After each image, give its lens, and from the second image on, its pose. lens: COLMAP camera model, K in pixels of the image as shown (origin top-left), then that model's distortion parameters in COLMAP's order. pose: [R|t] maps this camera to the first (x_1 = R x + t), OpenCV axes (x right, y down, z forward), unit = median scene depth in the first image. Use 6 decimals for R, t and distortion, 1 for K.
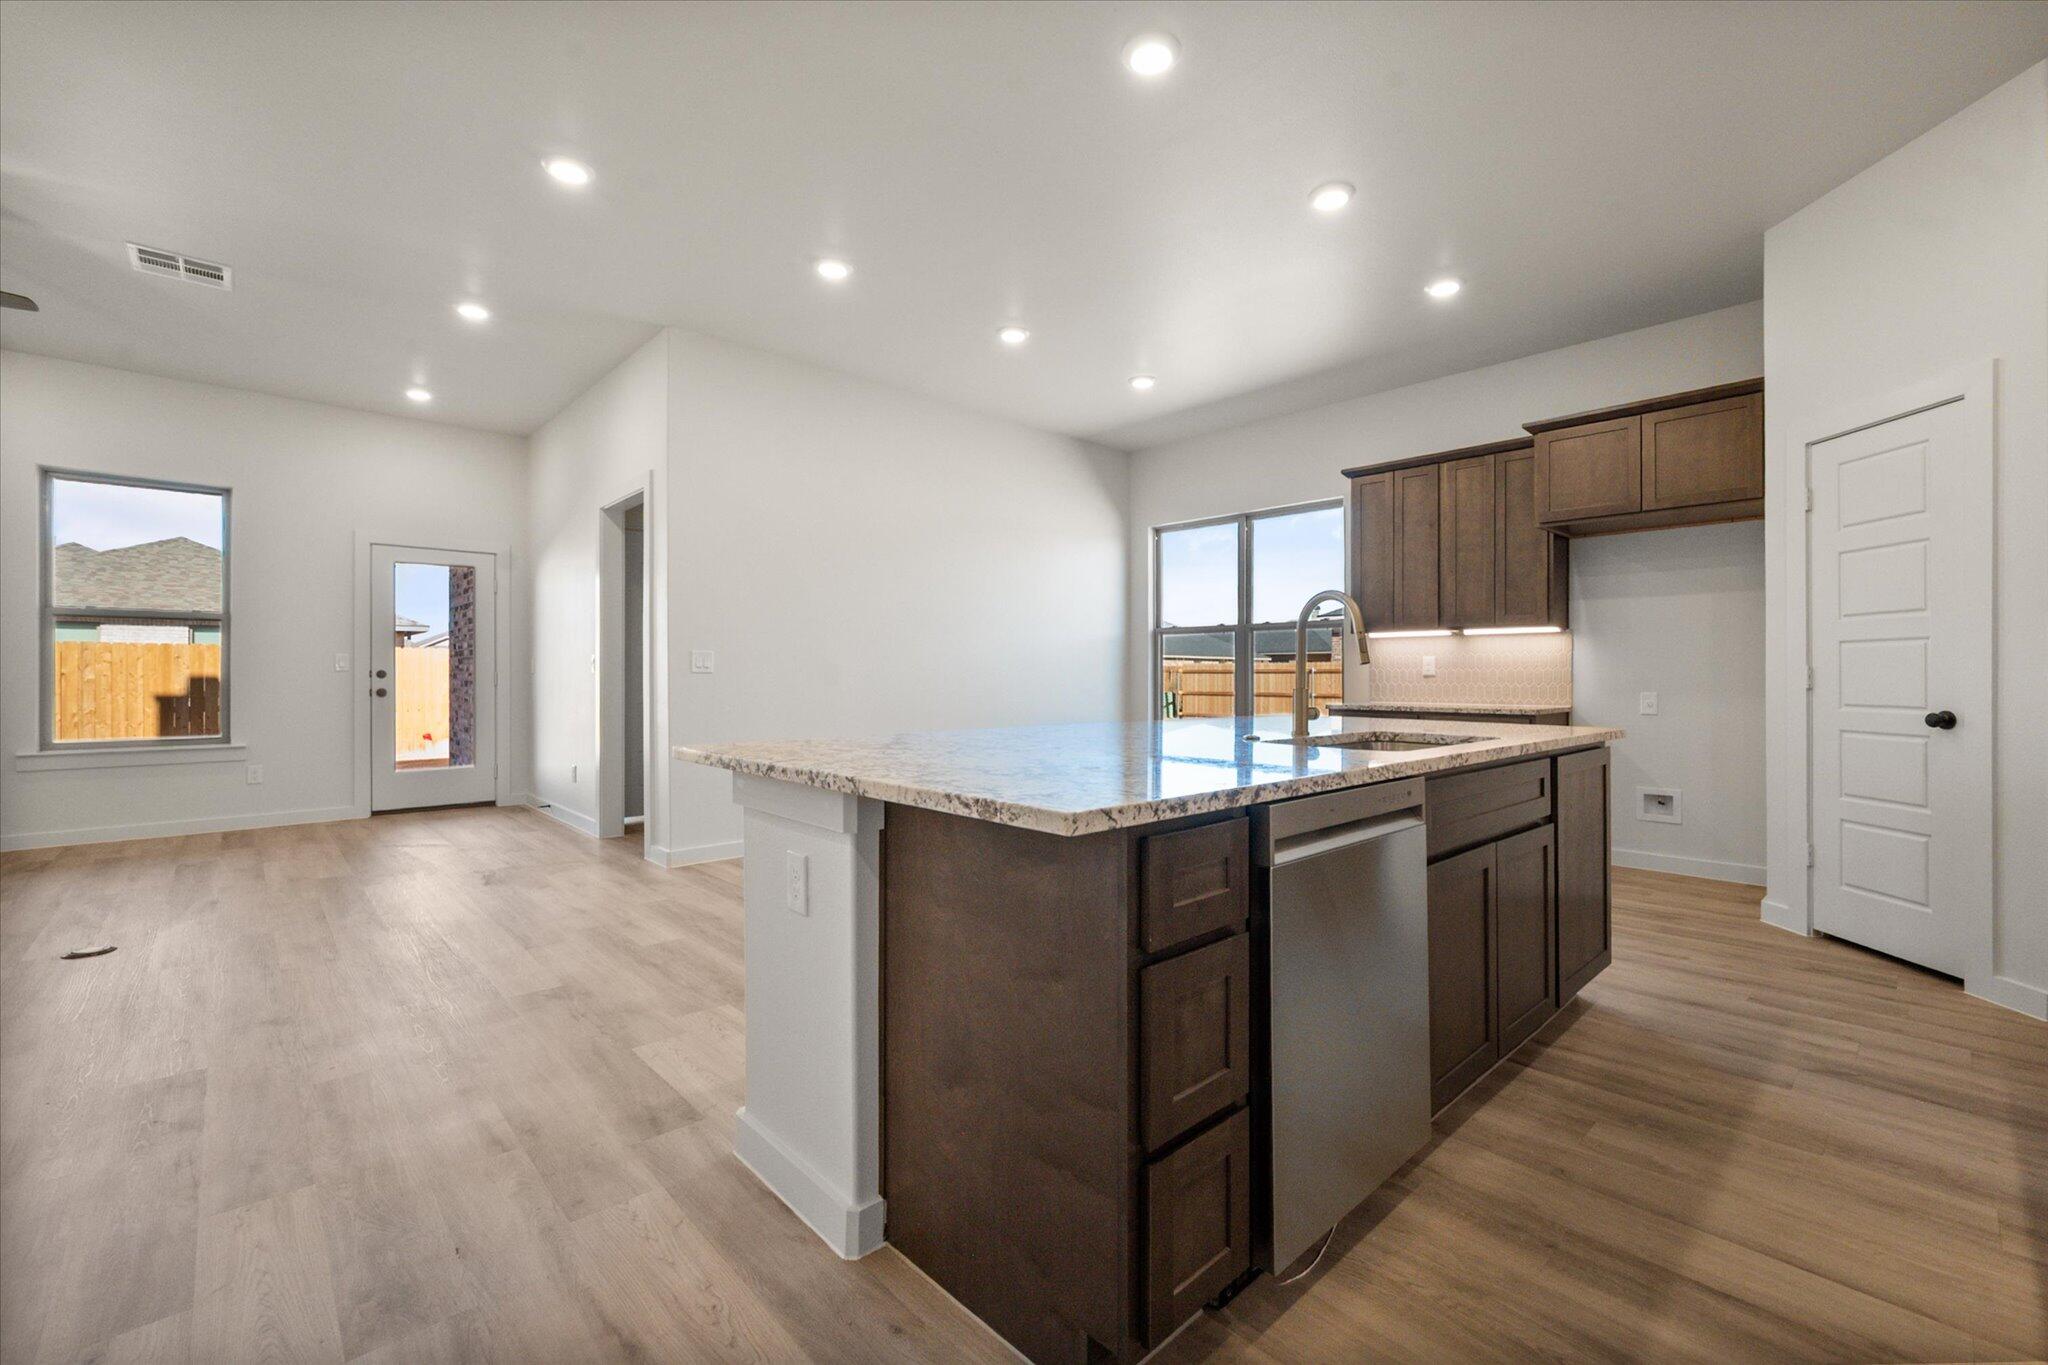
lens RADIAL K [[862.3, 0, 1024.1], [0, 862.3, 669.7], [0, 0, 1]] dist [0.012593, -0.000167]
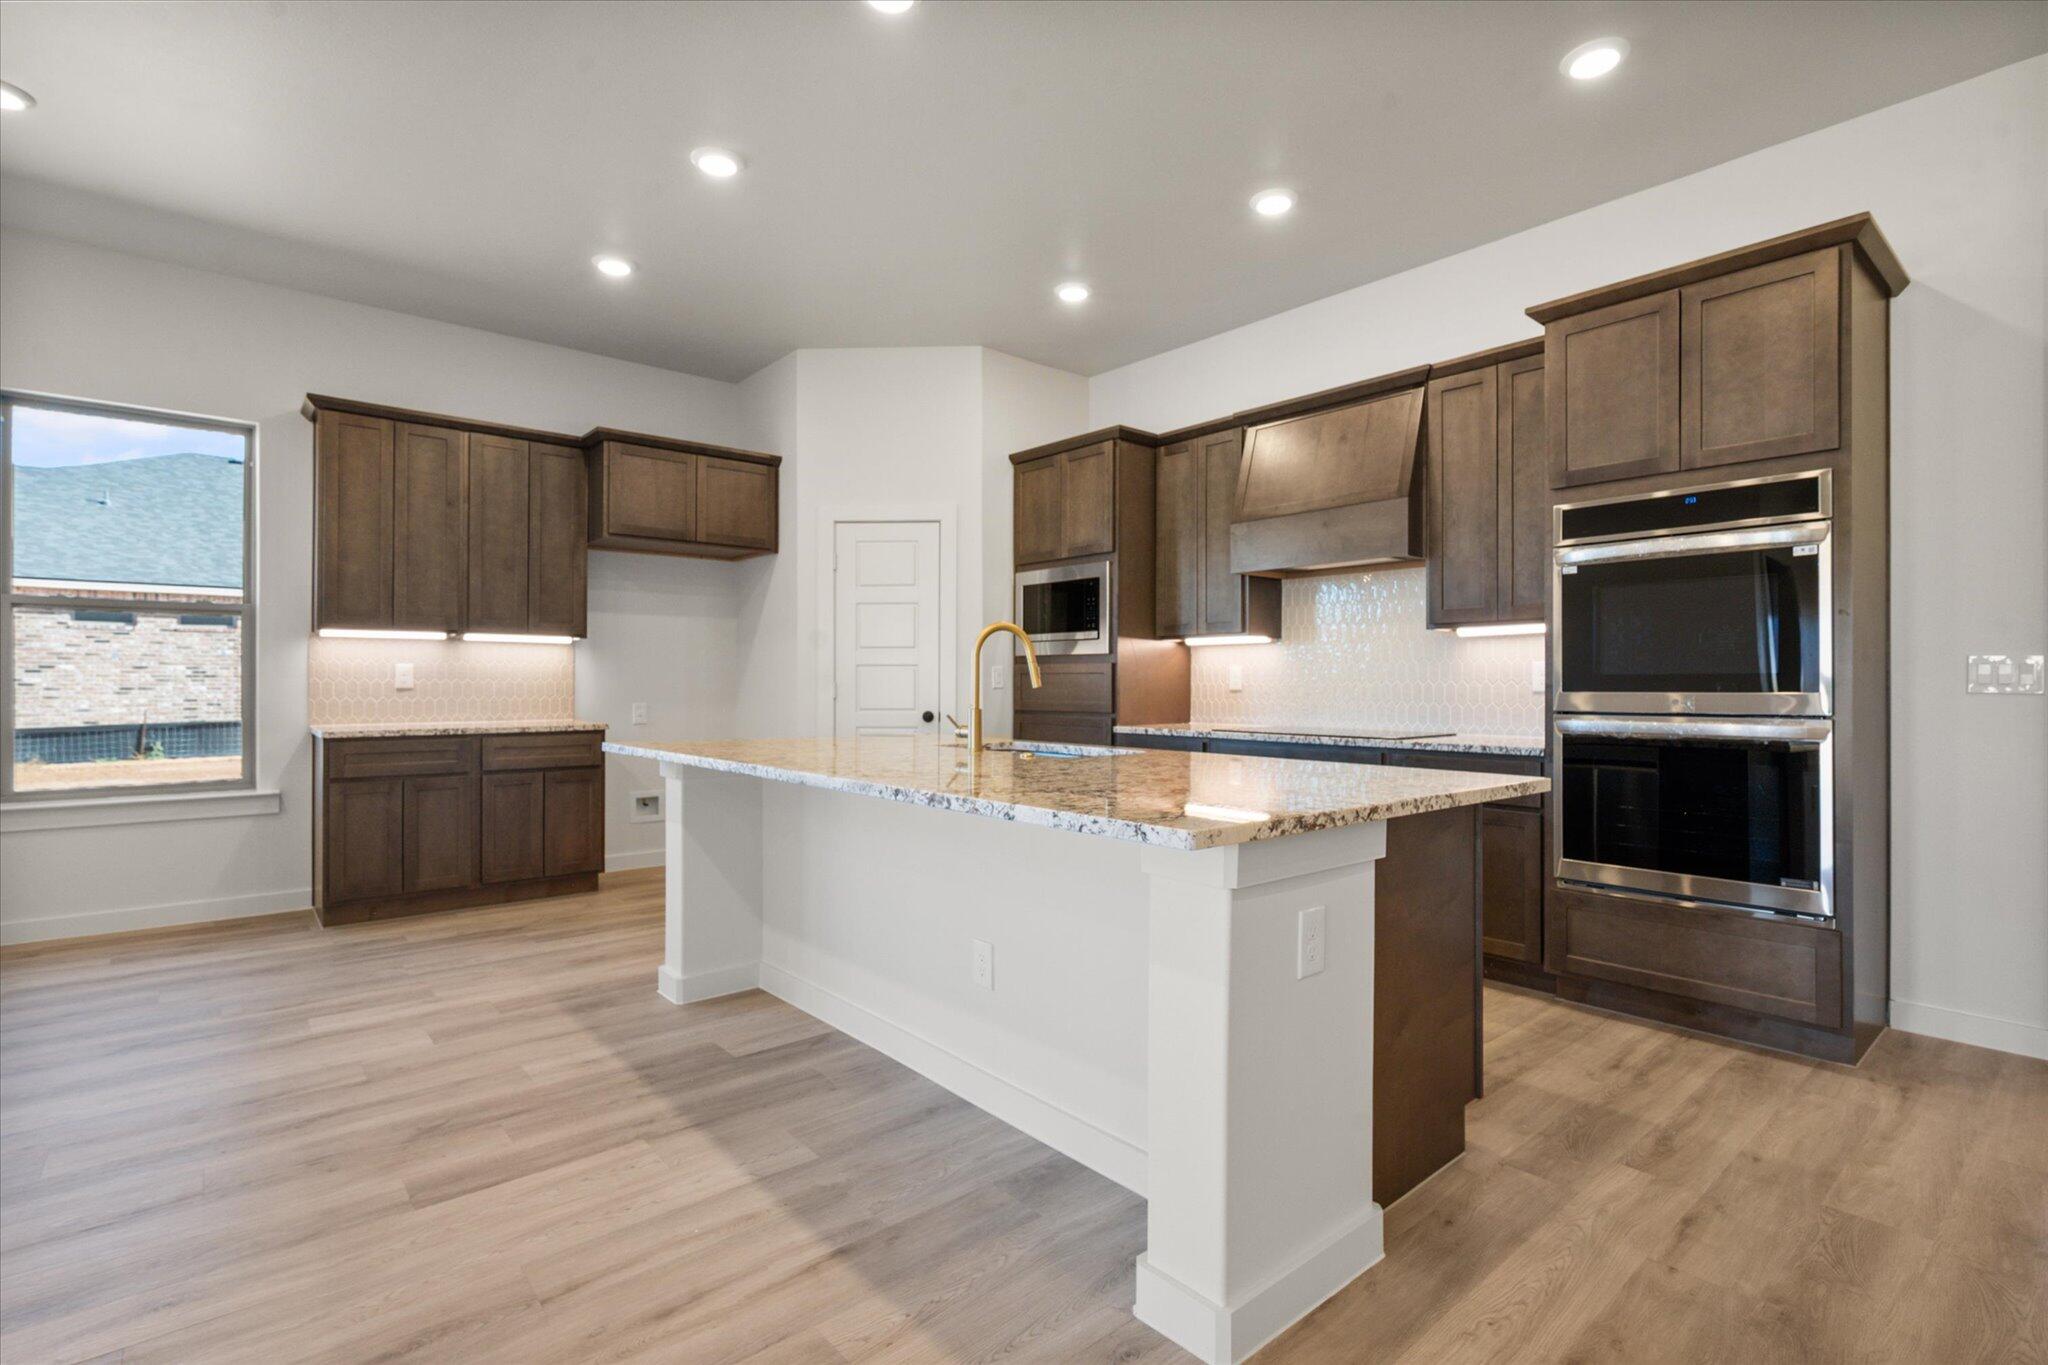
lens RADIAL K [[971.0, 0, 1035.9], [0, 971.0, 682.2], [0, 0, 1]] dist [-0.017399, -0.000377]
pose [[0.030492, -0.001929, 0.999533, -0.469095], [-0.008633, 0.999960, 0.002193, -0.006828], [-0.999498, -0.008696, 0.030474, 0.470176]]
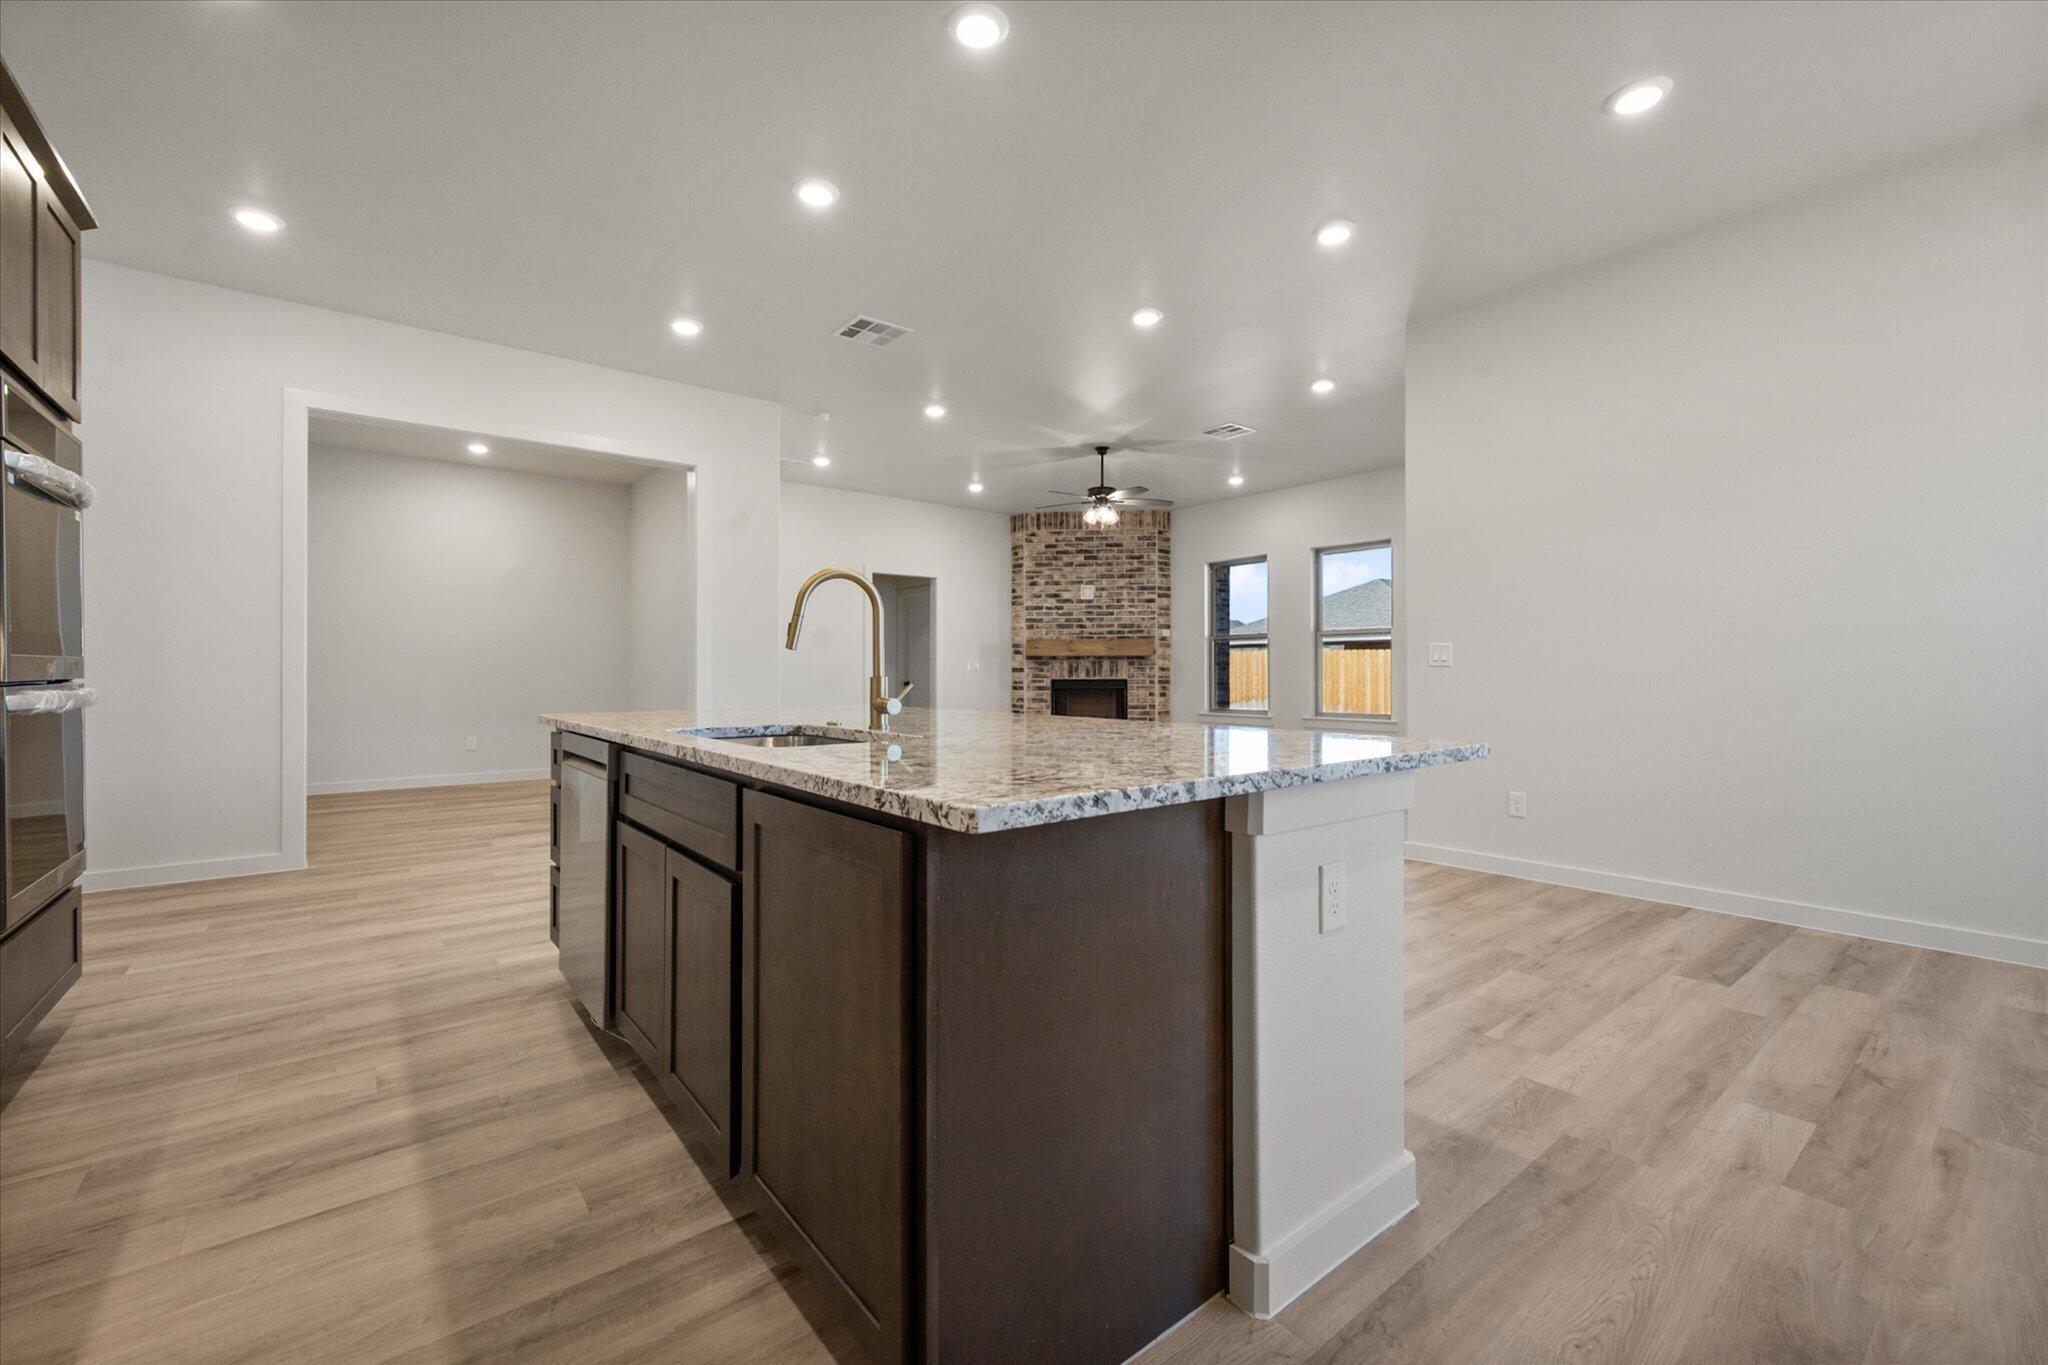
lens RADIAL K [[832.1, 0, 1038.4], [0, 832.1, 674.4], [0, 0, 1]] dist [-0.001715, -0.000624]
pose [[-0.061539, -0.000804, -0.998104, 0.613430], [0.005290, 0.999985, -0.001132, 0.011984], [0.998091, -0.005350, -0.061534, 0.642000]]
